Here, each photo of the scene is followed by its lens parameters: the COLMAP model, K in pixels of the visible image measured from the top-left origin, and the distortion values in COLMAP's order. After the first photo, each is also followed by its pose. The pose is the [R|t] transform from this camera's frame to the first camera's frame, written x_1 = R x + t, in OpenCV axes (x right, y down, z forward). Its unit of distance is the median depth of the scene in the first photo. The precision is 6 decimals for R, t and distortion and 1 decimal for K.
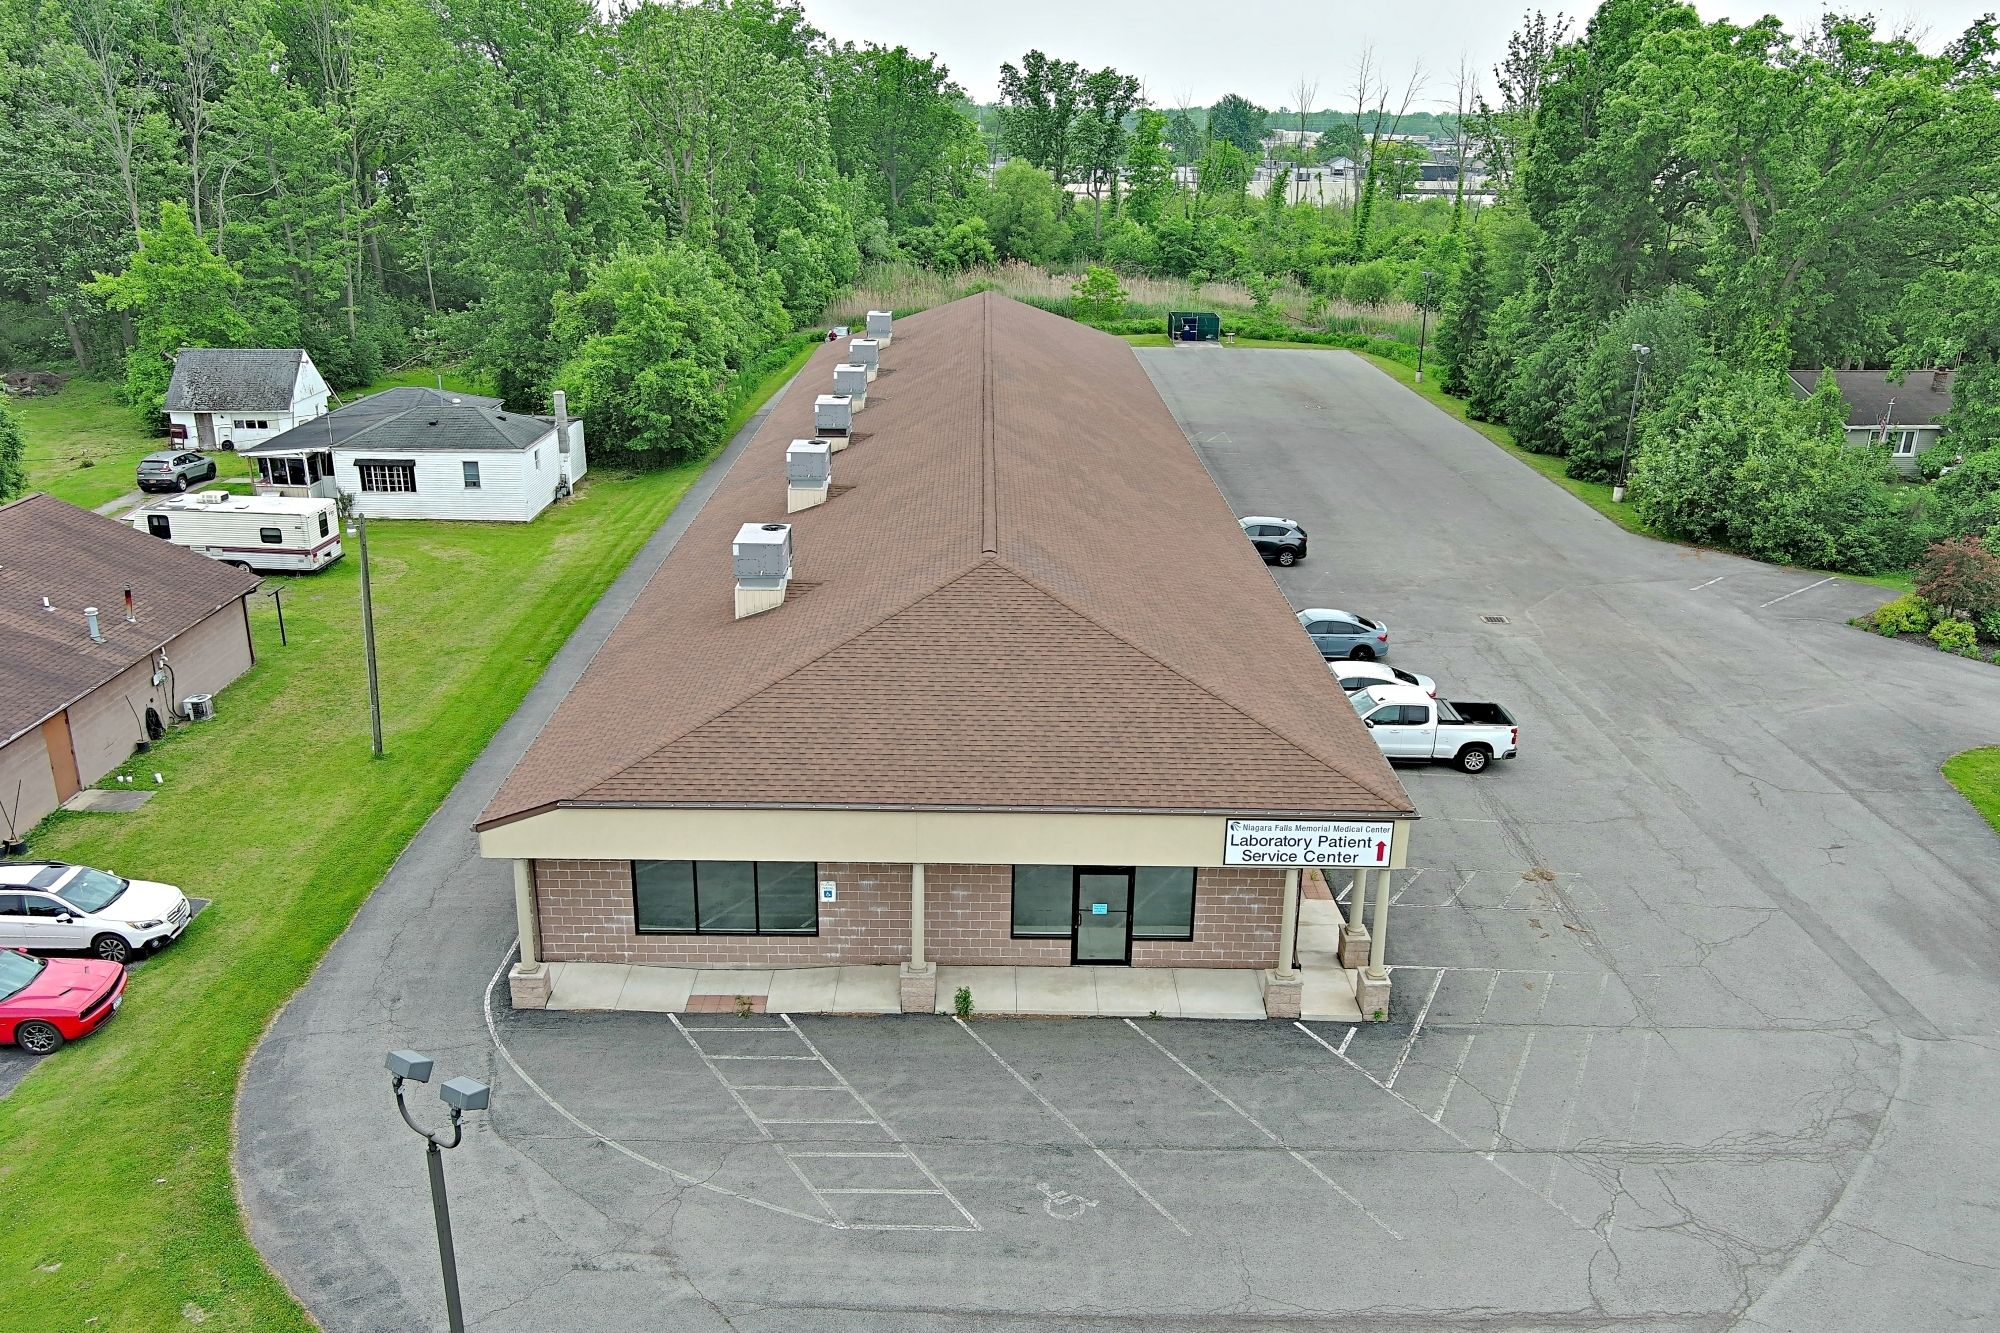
lens RADIAL K [[1551.8, 0, 992.1], [0, 1551.8, 666.7], [0, 0, 1]] dist [0.010686, -0.004205]
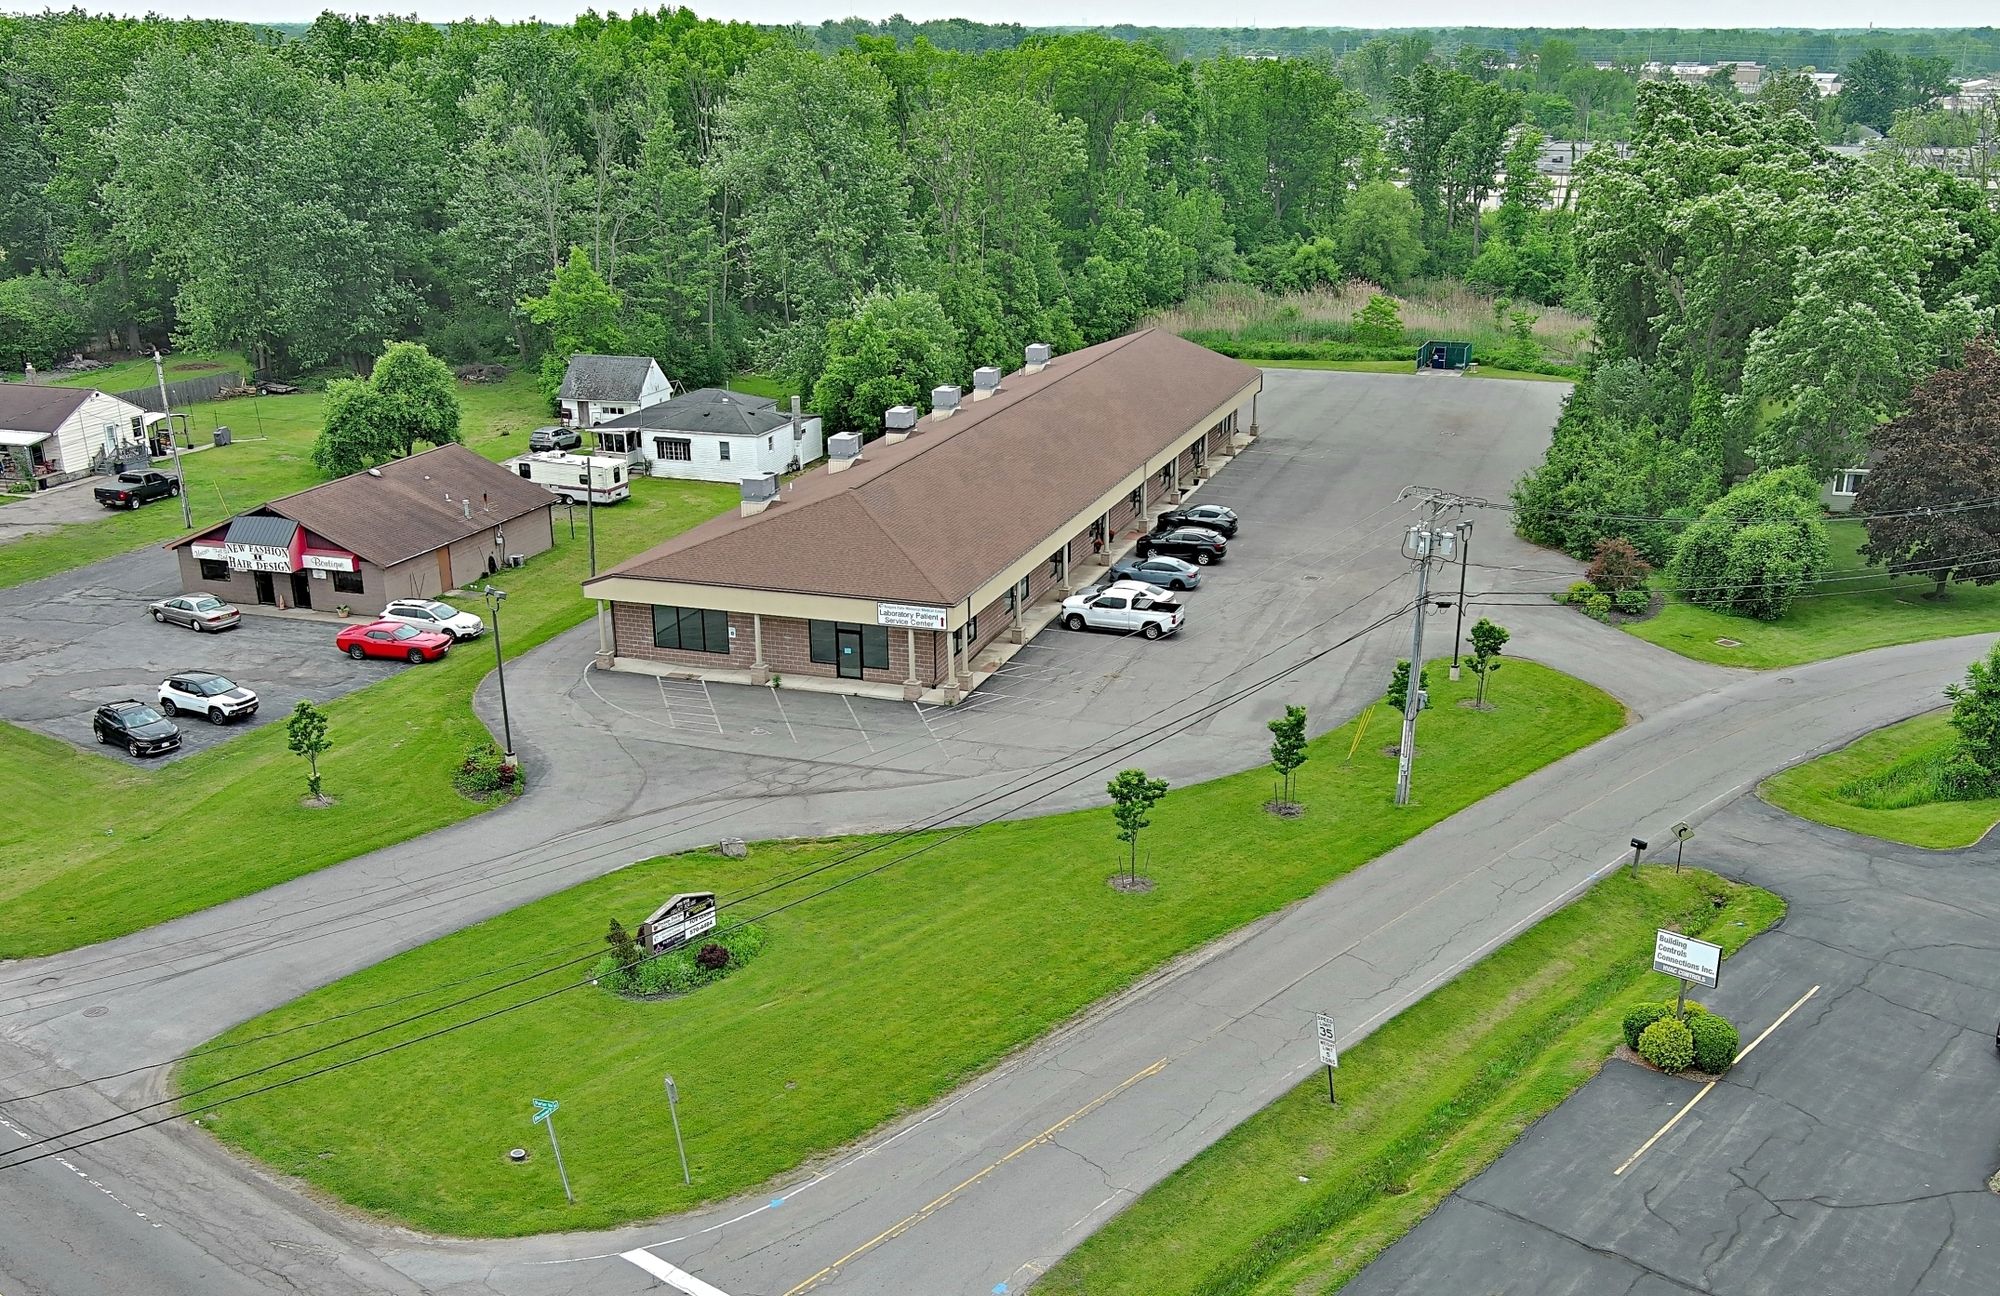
lens RADIAL K [[1982.7, 0, 1081.0], [0, 1982.7, 795.8], [0, 0, 1]] dist [0.016752, -0.010653]
pose [[0.958394, 0.093865, -0.269573, 0.775229], [-0.087625, 0.995534, 0.035118, 0.156843], [0.271665, -0.010035, 0.962339, -1.067627]]
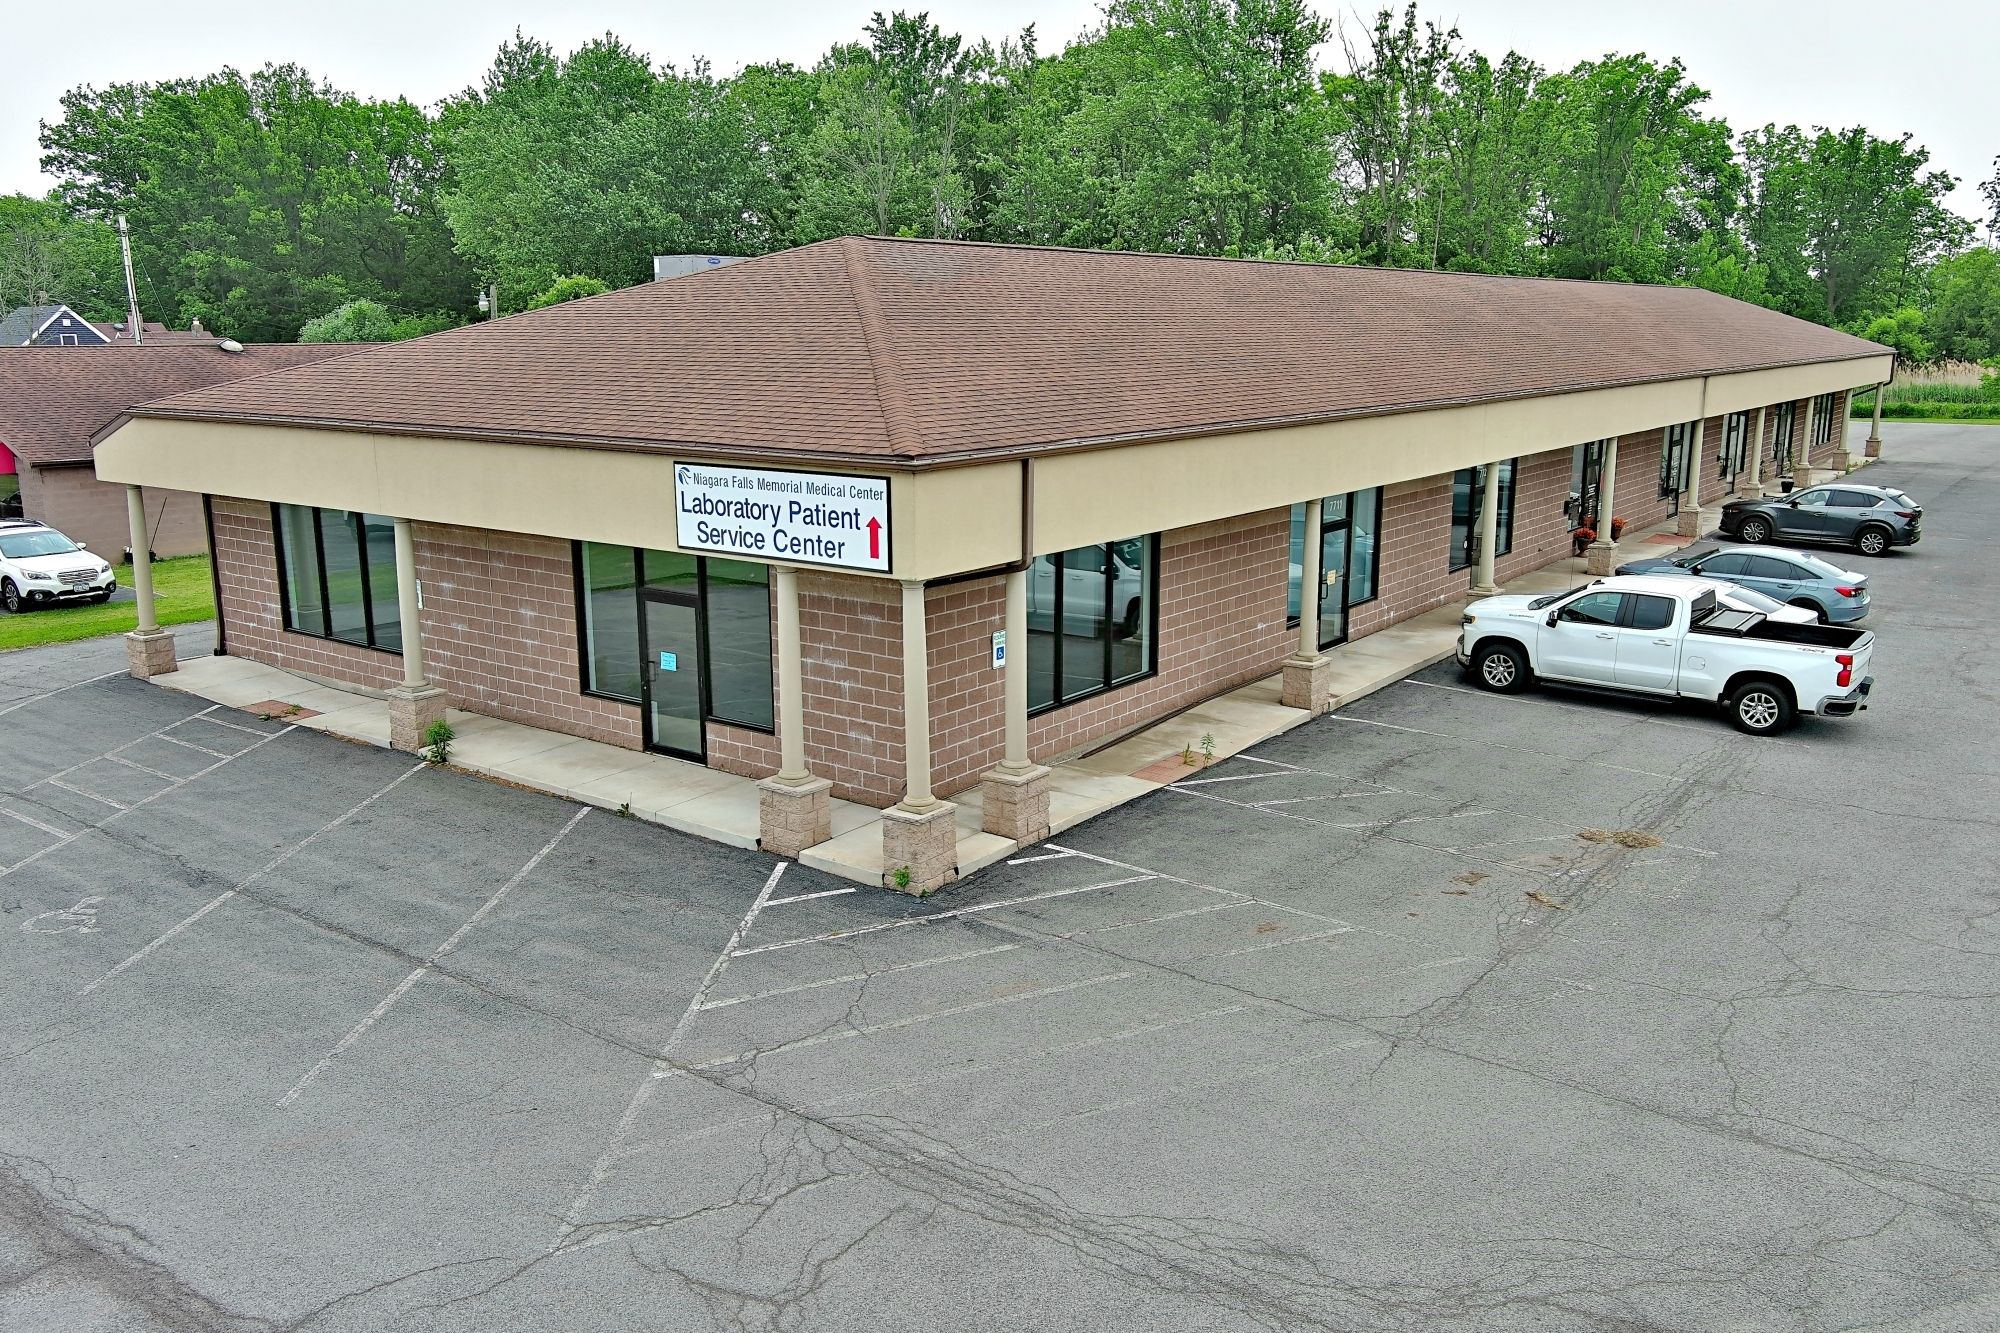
lens RADIAL K [[1551.8, 0, 992.1], [0, 1551.8, 666.7], [0, 0, 1]] dist [0.010686, -0.004205]
pose [[0.798489, 0.112141, -0.591472, 0.376526], [-0.186060, 0.980366, -0.065308, 0.118408], [0.572536, 0.162197, 0.803676, 0.377684]]
